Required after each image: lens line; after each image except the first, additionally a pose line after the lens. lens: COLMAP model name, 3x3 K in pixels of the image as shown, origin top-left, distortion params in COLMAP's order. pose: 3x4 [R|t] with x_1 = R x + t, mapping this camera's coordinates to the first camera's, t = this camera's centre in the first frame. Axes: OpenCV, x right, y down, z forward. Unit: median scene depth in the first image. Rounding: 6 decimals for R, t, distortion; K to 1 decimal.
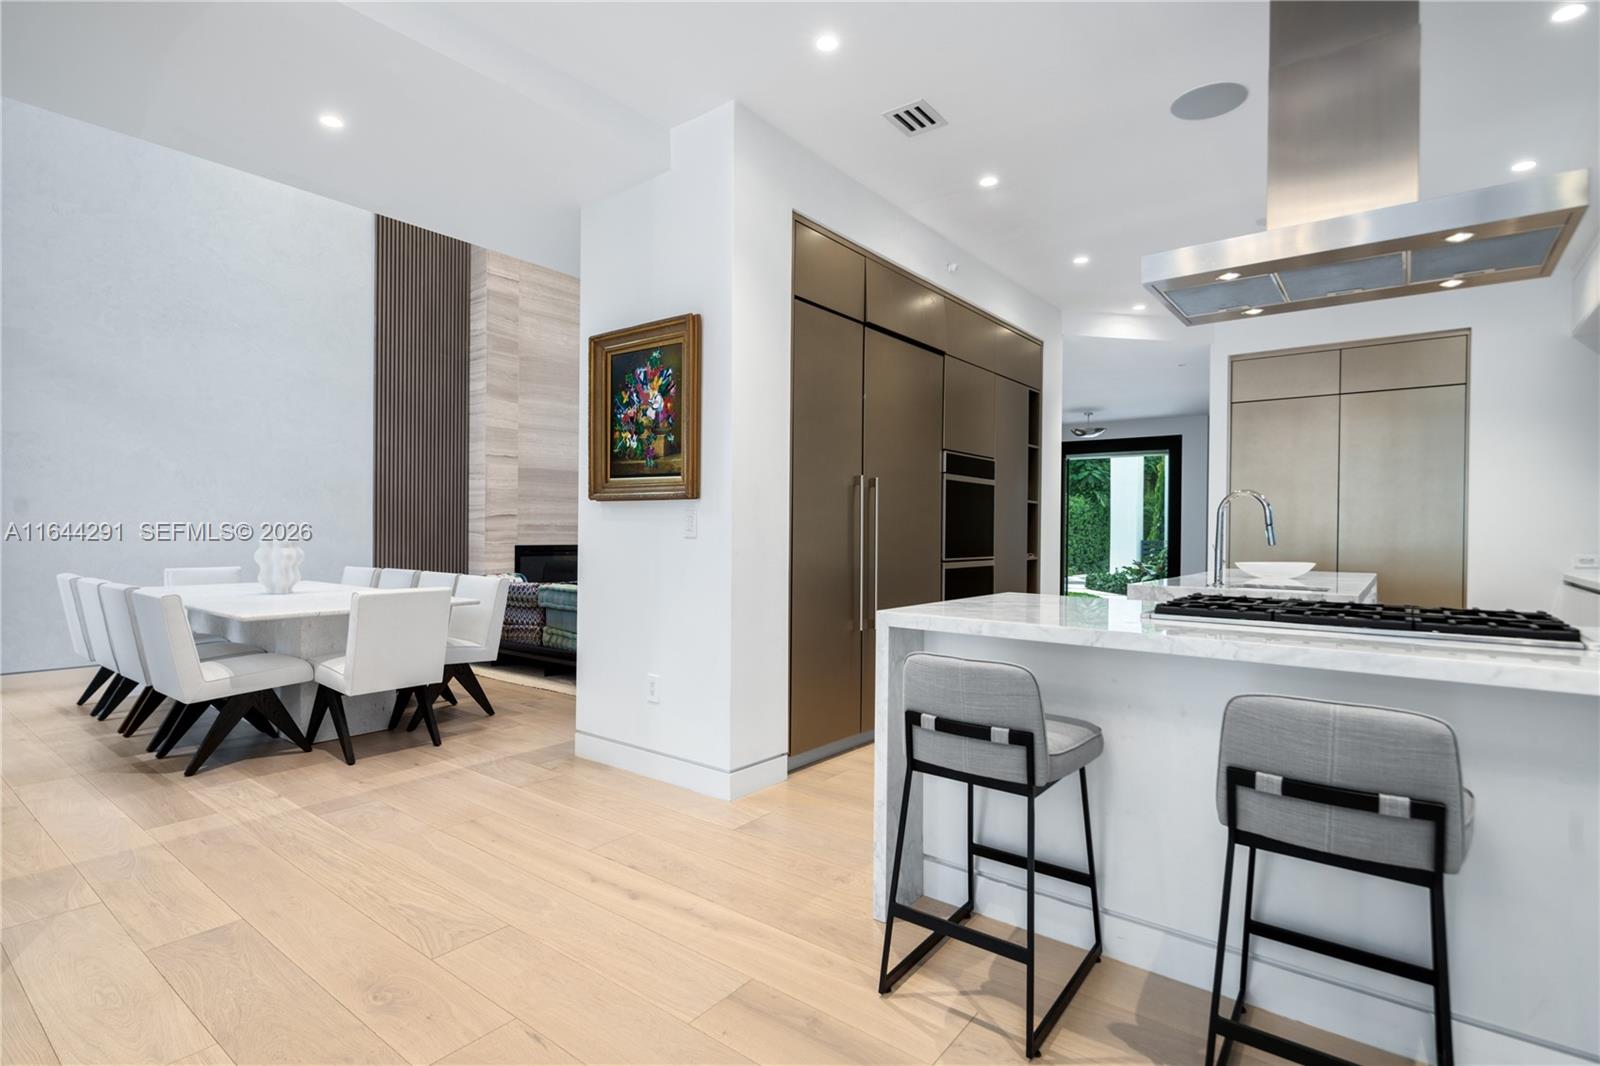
lens RADIAL K [[791.5, 0, 800.0], [0, 791.5, 533.0], [0, 0, 1]] dist [-0.000671, -0.000131]
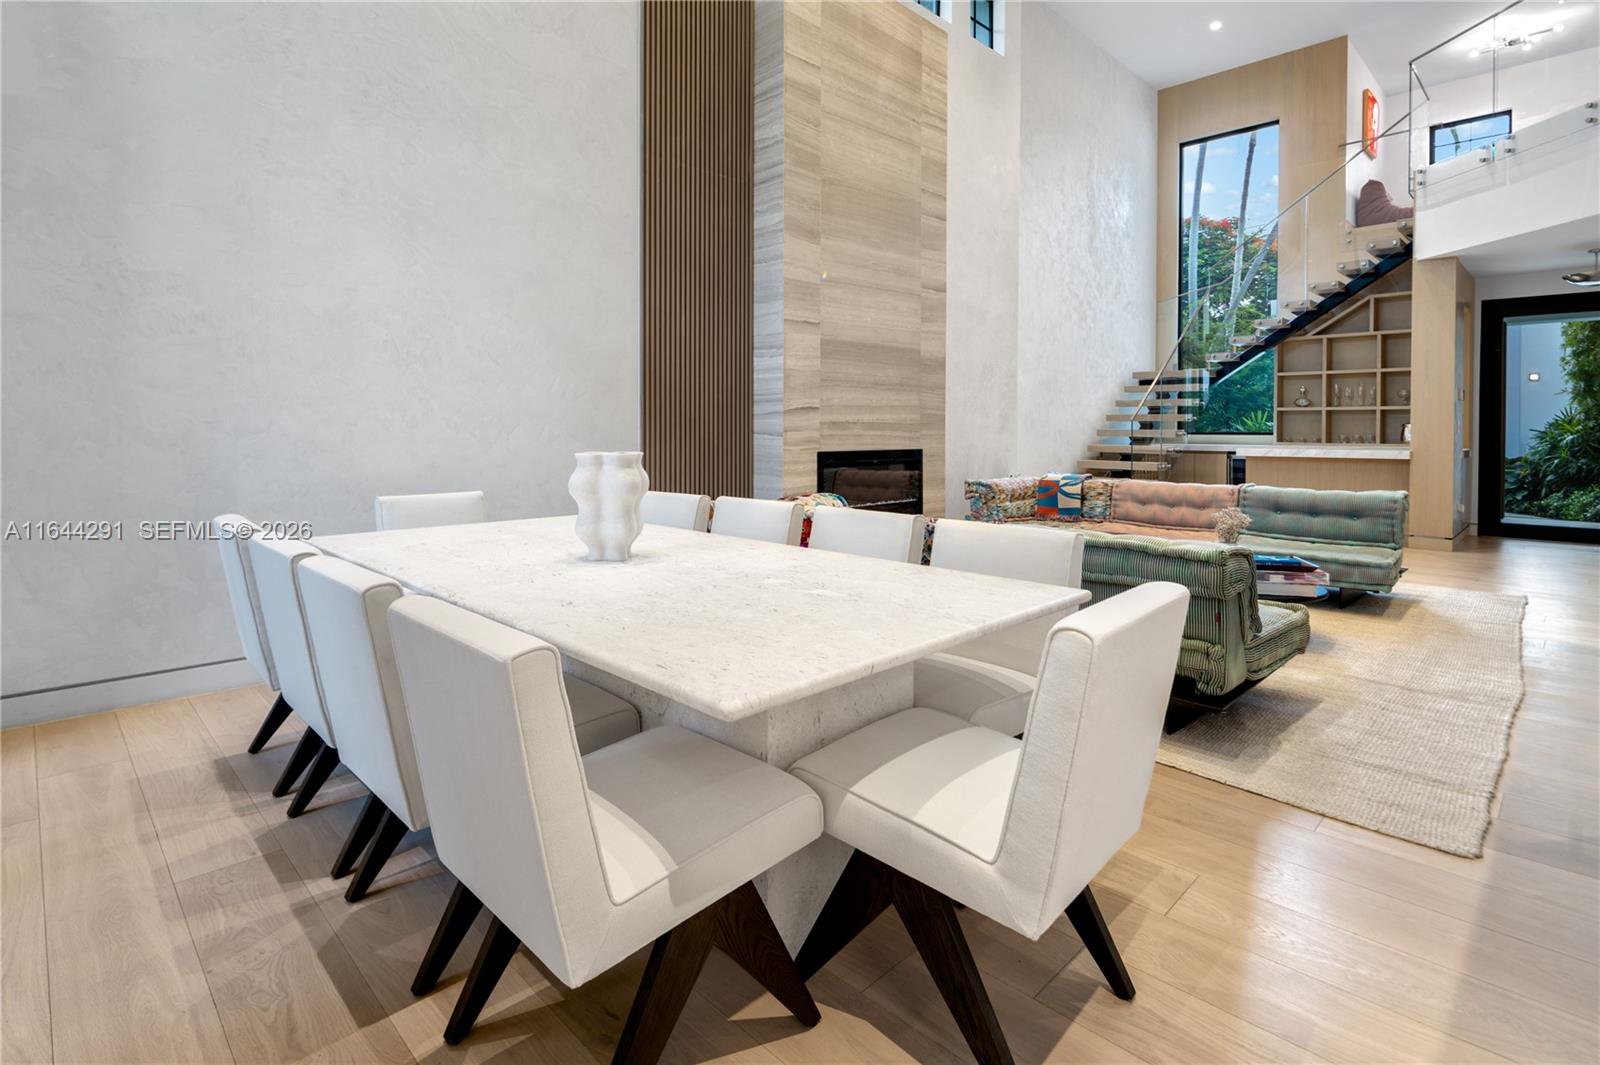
lens RADIAL K [[788.7, 0, 791.7], [0, 788.7, 432.6], [0, 0, 1]] dist [0.001502, 0.000062]
pose [[0.991405, -0.005930, -0.130697, -0.296163], [0.006238, 0.999979, 0.001943, -0.002718], [0.130683, -0.002741, 0.991420, 0.320708]]
